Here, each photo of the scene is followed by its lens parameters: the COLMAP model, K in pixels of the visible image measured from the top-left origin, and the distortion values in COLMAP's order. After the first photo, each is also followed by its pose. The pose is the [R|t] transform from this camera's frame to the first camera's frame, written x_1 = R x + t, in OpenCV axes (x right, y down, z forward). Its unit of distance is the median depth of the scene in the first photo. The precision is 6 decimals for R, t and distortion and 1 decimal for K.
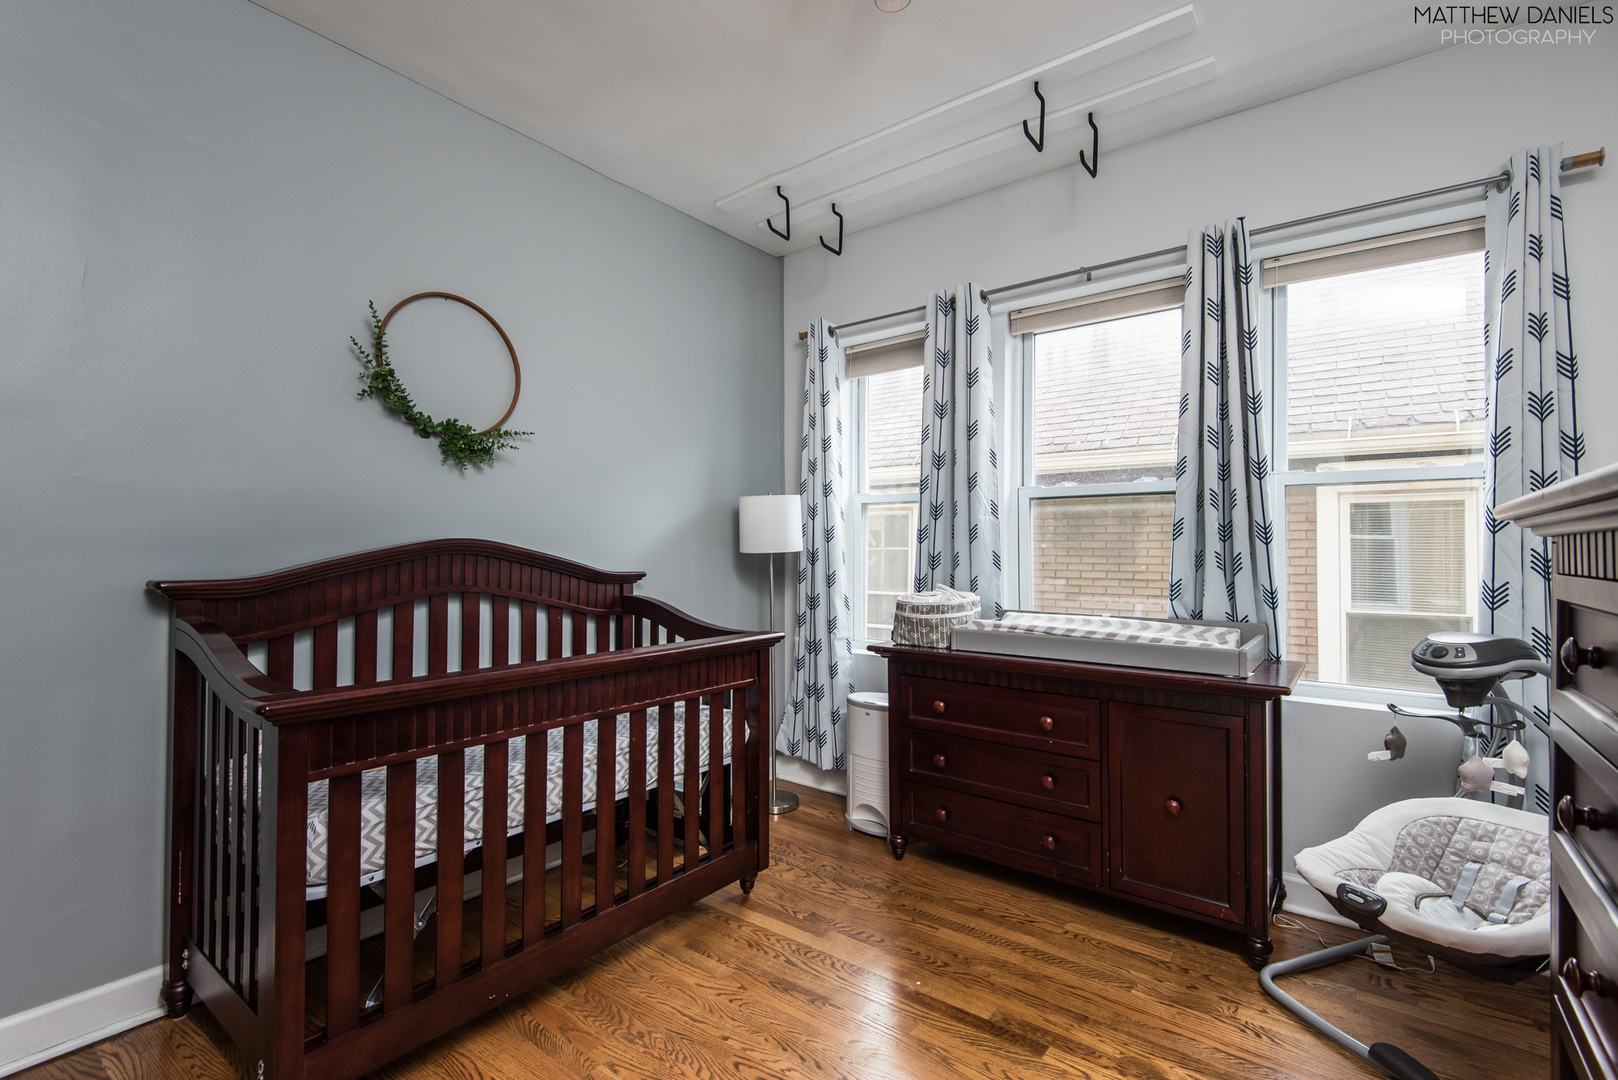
lens RADIAL K [[731.4, 0, 809.0], [0, 731.4, 540.0], [0, 0, 1]] dist [0.055619, -0.031673]
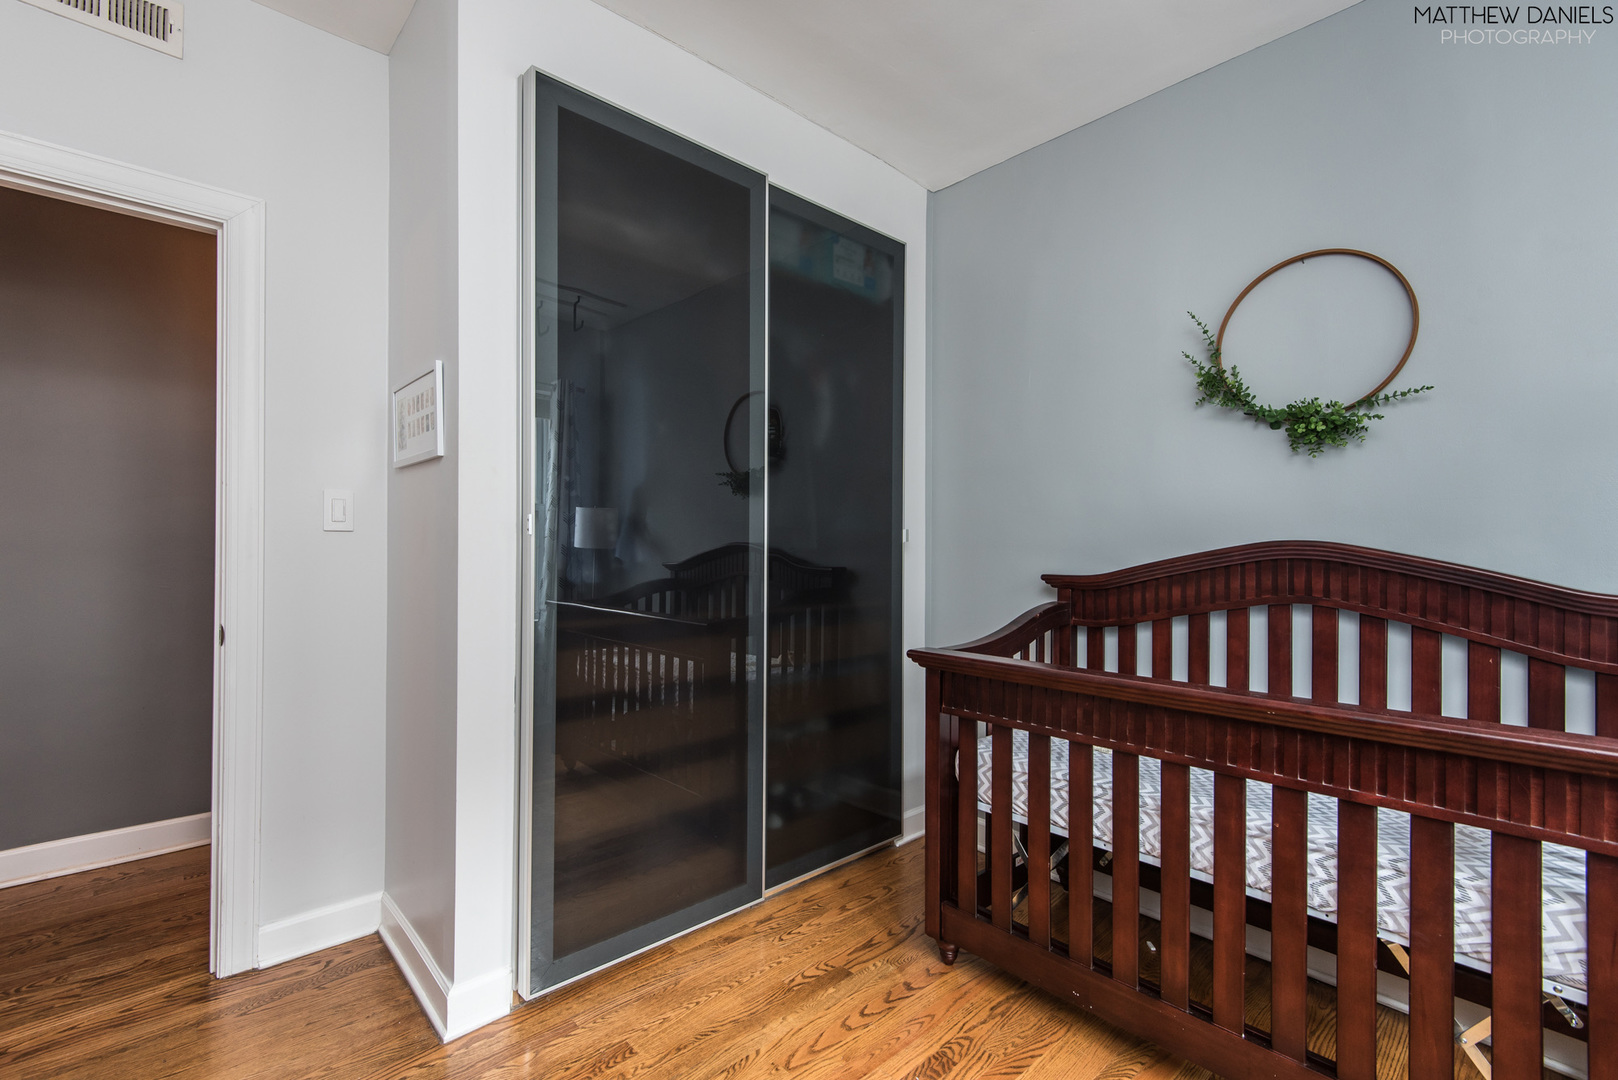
lens RADIAL K [[728.6, 0, 796.5], [0, 728.6, 546.7], [0, 0, 1]] dist [0.020055, -0.000156]
pose [[-0.188705, -0.009022, -0.981992, 0.494268], [0.009876, 0.999890, -0.011085, 0.009197], [0.981984, -0.011790, -0.188595, 0.635930]]
